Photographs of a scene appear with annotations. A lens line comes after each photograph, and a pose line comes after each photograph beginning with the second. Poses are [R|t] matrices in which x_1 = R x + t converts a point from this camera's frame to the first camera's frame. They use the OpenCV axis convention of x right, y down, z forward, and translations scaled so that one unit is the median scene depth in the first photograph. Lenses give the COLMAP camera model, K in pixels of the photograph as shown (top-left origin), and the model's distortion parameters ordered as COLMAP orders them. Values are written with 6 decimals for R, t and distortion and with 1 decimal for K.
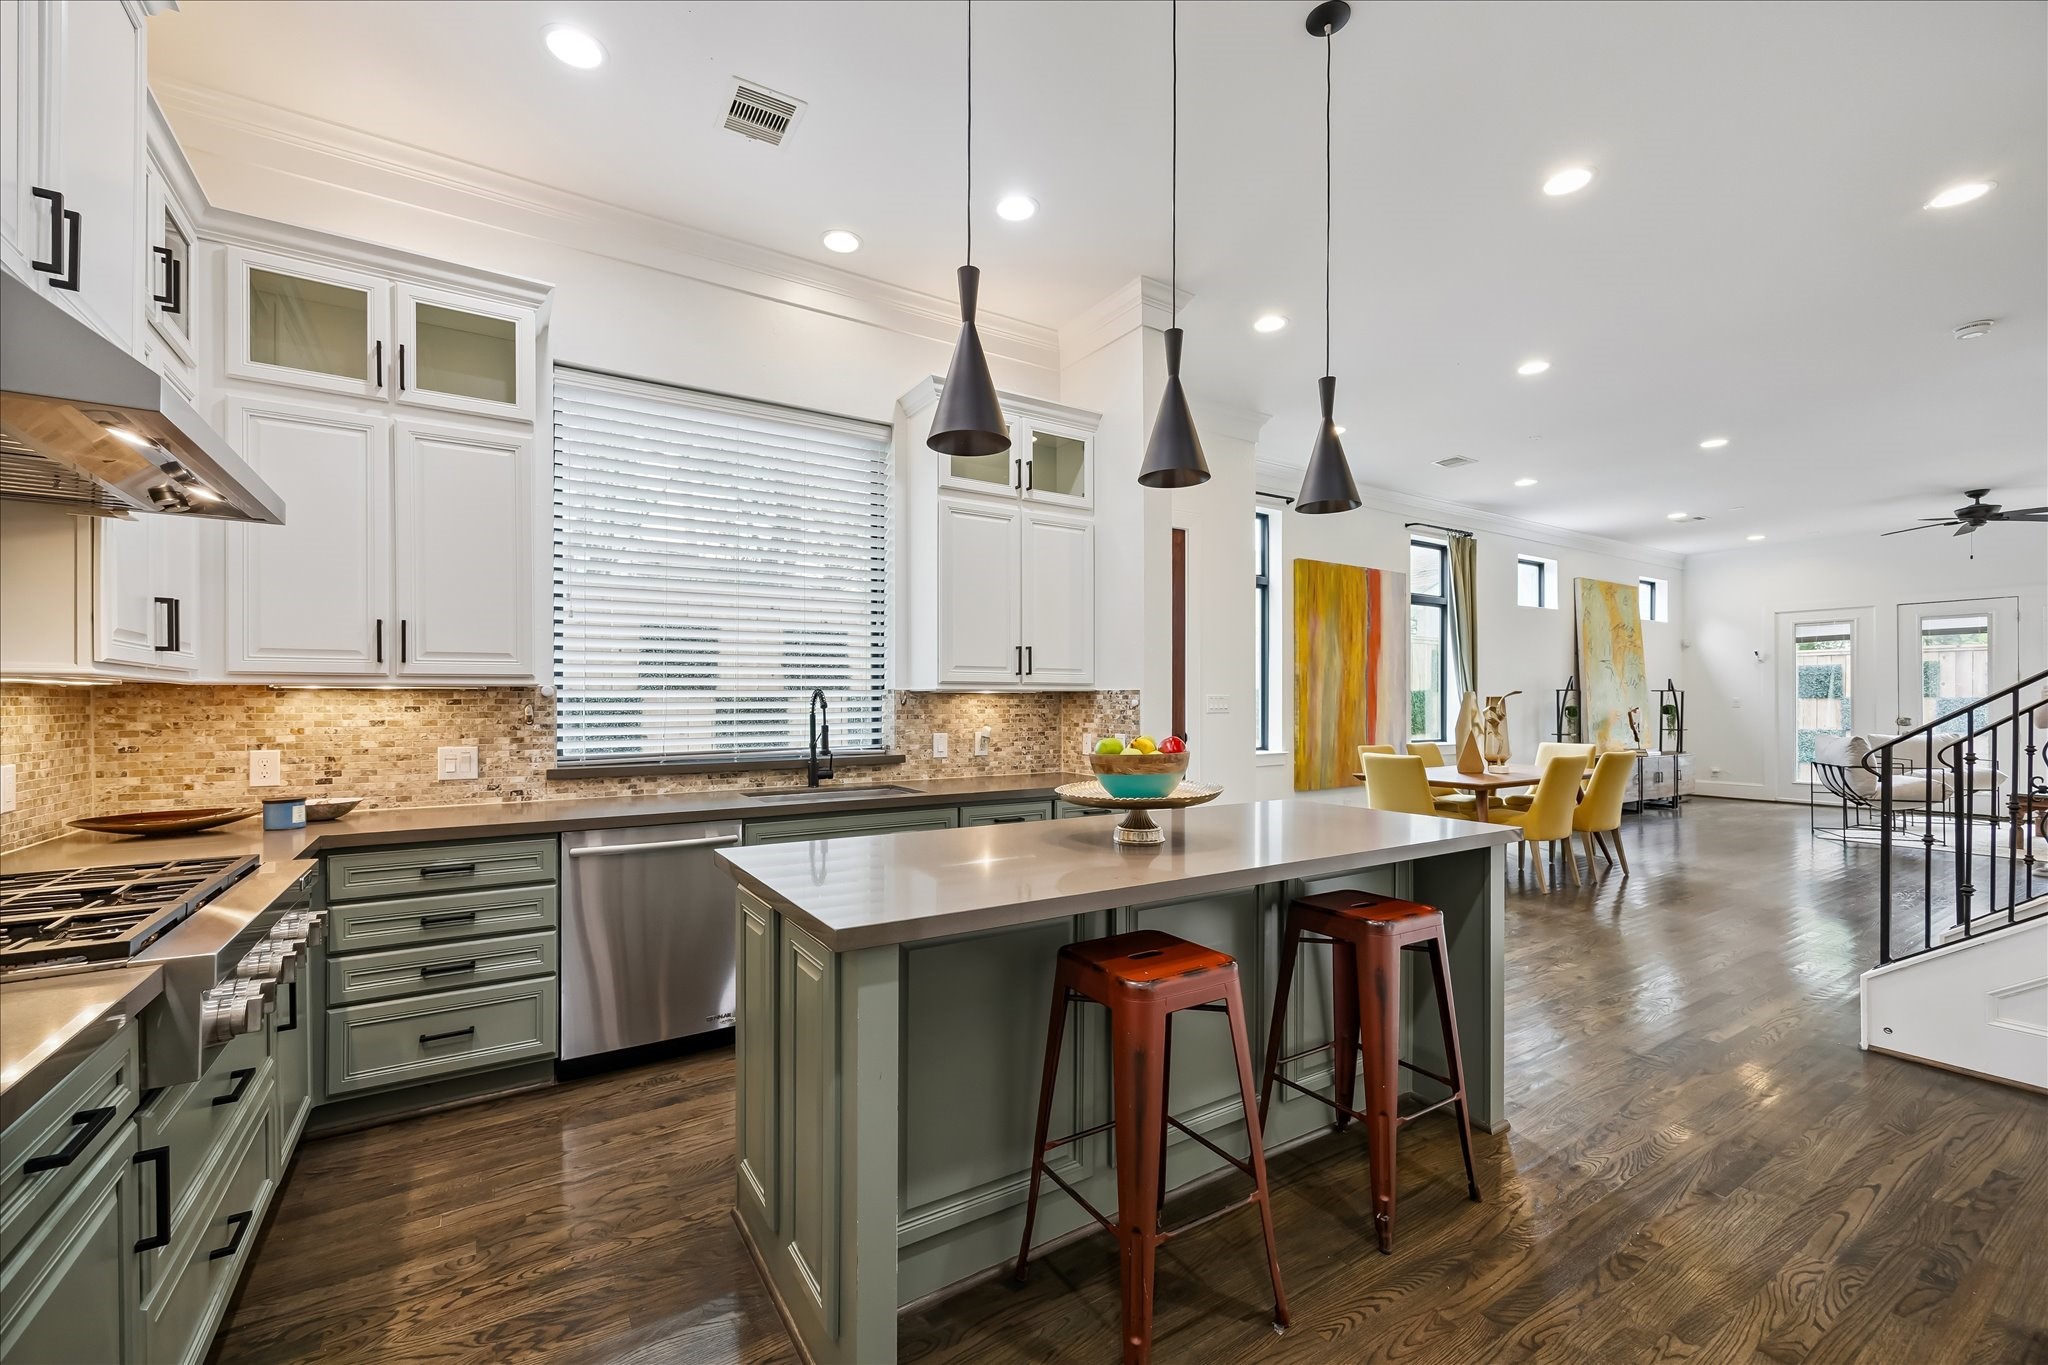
lens RADIAL K [[848.1, 0, 1030.2], [0, 848.1, 697.2], [0, 0, 1]] dist [-0.002669, -0.000159]
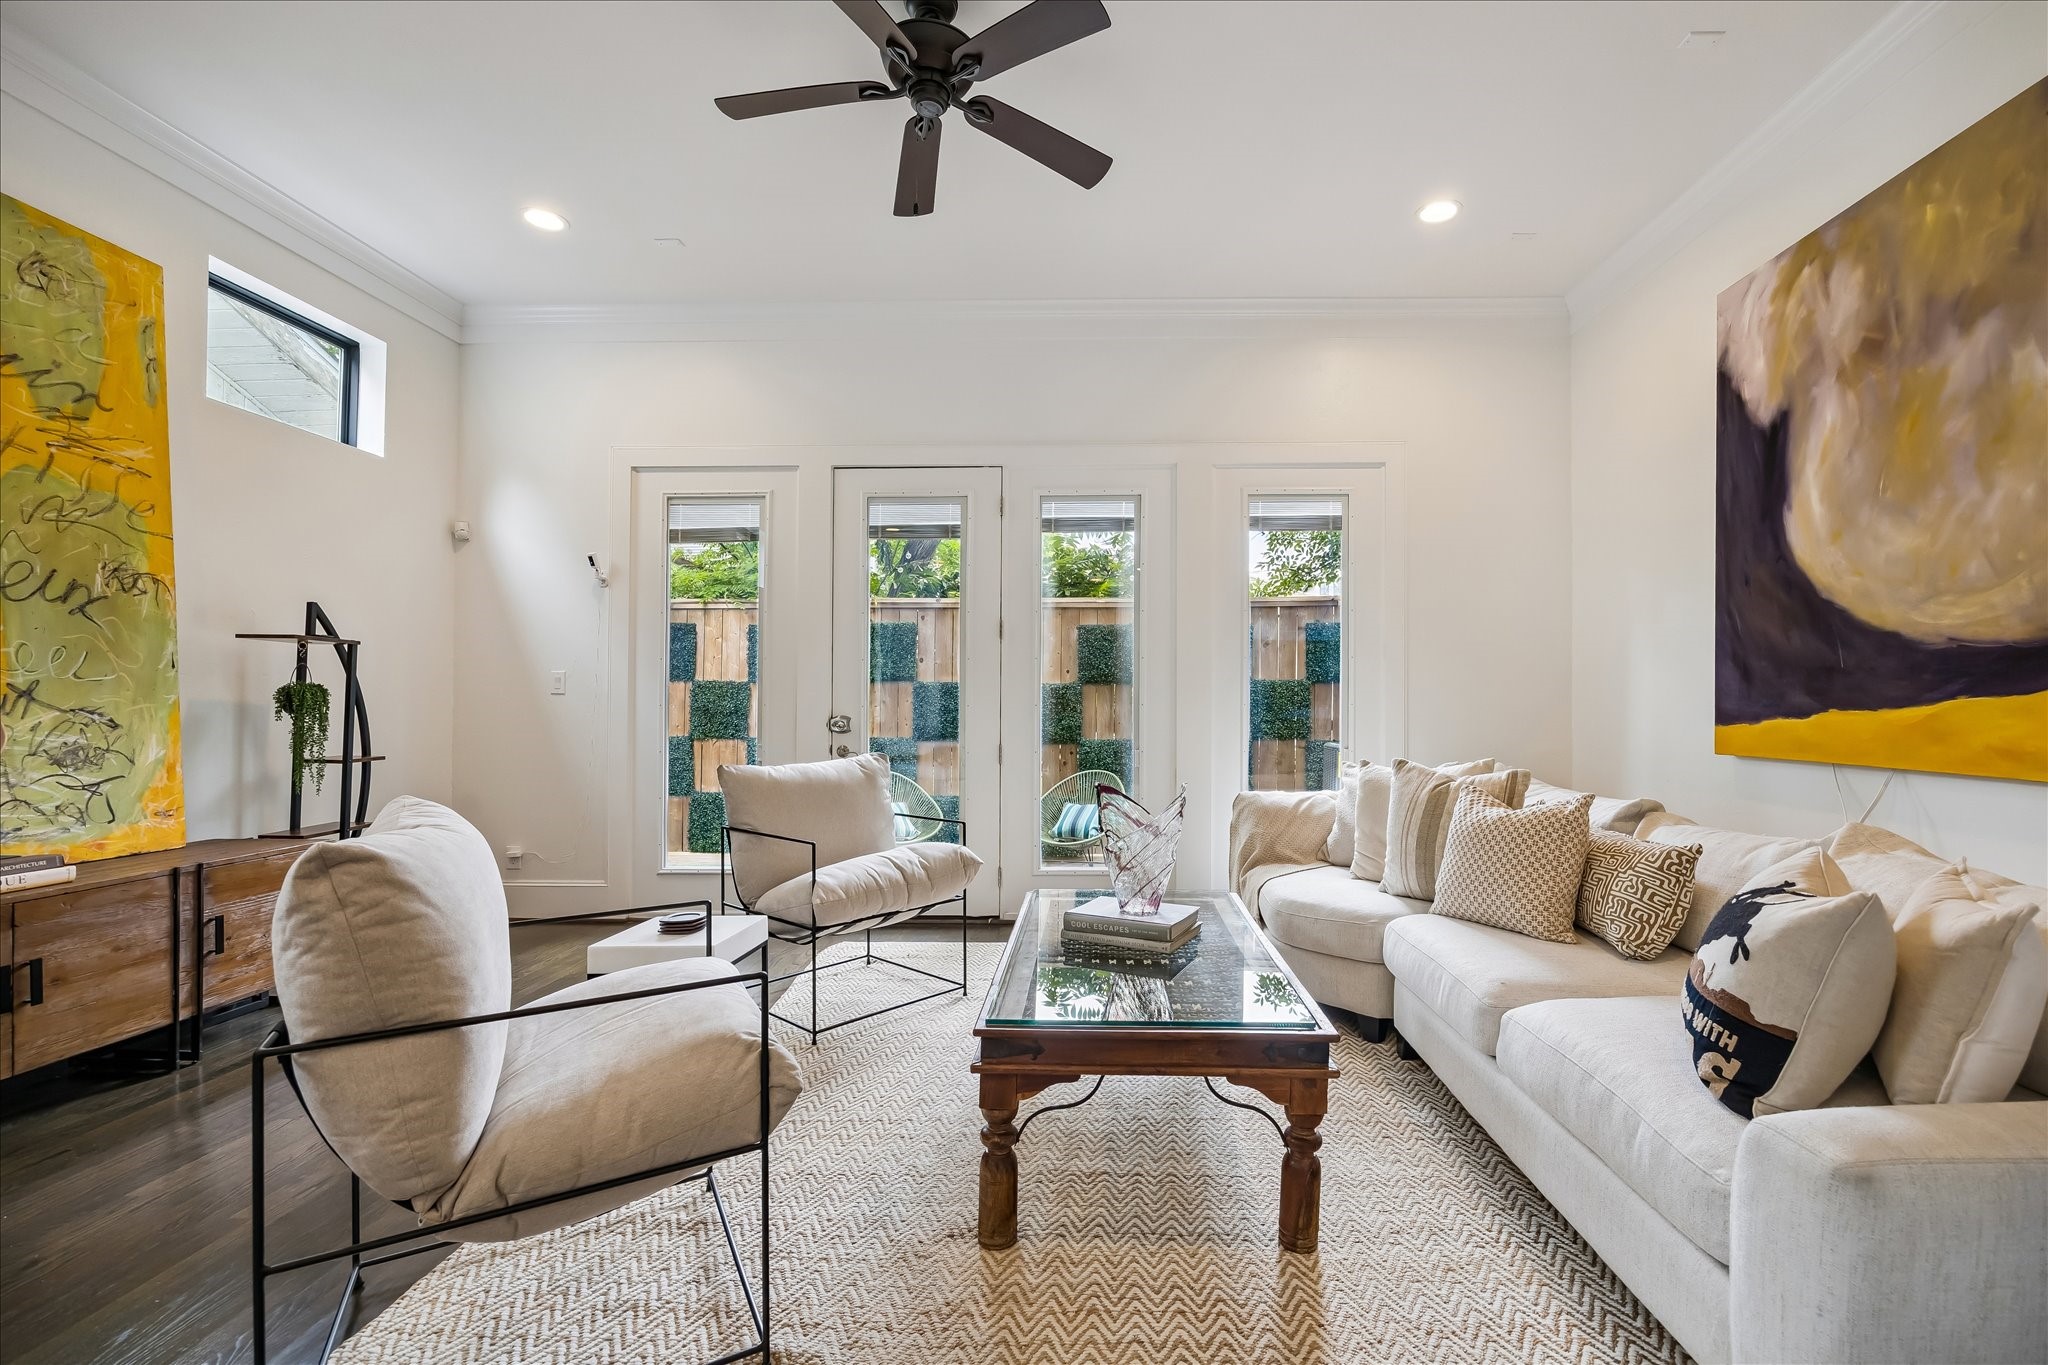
lens RADIAL K [[796.5, 0, 1029.5], [0, 796.5, 684.7], [0, 0, 1]] dist [-0.018881, -0.000202]
pose [[0.593869, 0.006057, 0.804539, 0.676107], [-0.009978, 0.999950, -0.000163, 0.006544], [-0.804500, -0.007930, 0.593900, 0.598993]]
